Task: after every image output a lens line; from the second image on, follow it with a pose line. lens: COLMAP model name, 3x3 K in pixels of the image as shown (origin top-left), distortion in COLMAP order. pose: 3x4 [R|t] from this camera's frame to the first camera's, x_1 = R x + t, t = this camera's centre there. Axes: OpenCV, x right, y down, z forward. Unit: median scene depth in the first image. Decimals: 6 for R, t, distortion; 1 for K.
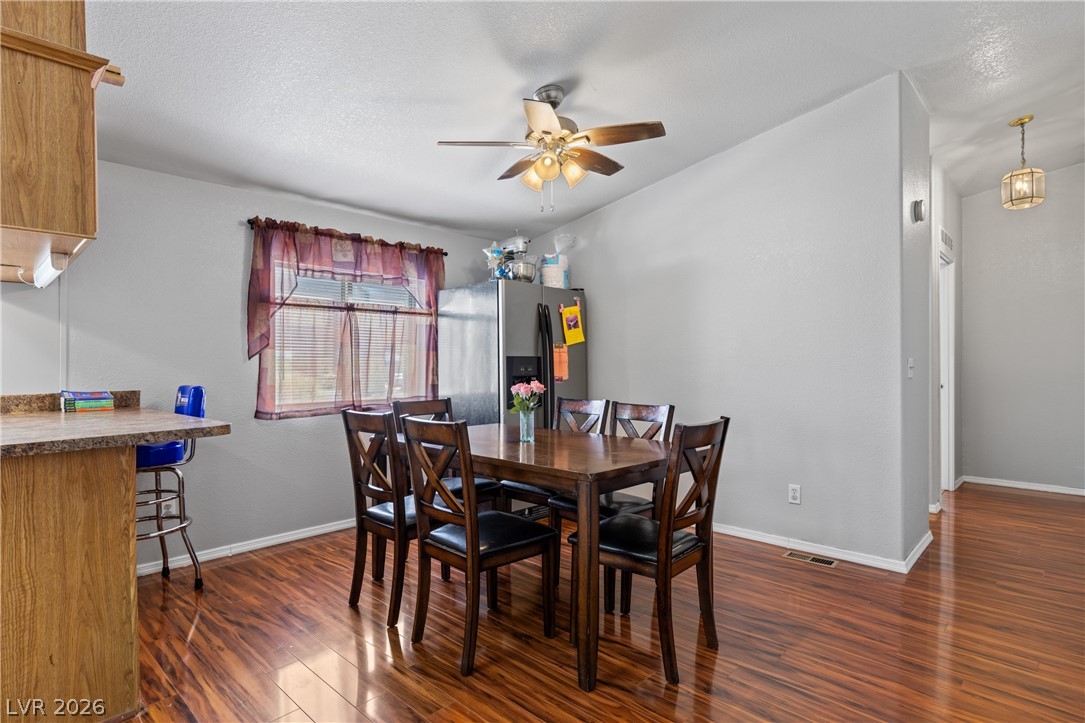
lens RADIAL K [[565.3, 0, 543.3], [0, 565.3, 367.5], [0, 0, 1]] dist [0.002033, 0.000860]
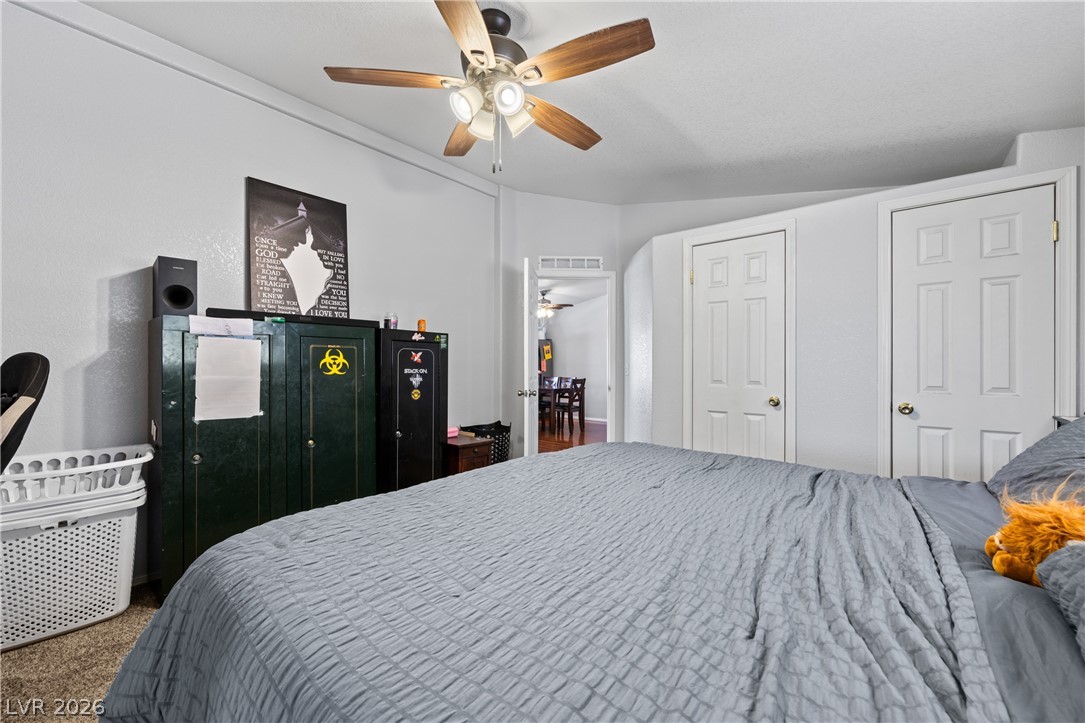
lens RADIAL K [[438.9, 0, 540.4], [0, 438.9, 364.5], [0, 0, 1]] dist [-0.001375, 0.000835]
pose [[0.998199, 0.003218, 0.059902, -0.121888], [-0.002839, 0.999975, -0.006406, 0.001653], [-0.059921, 0.006224, 0.998184, -1.266072]]
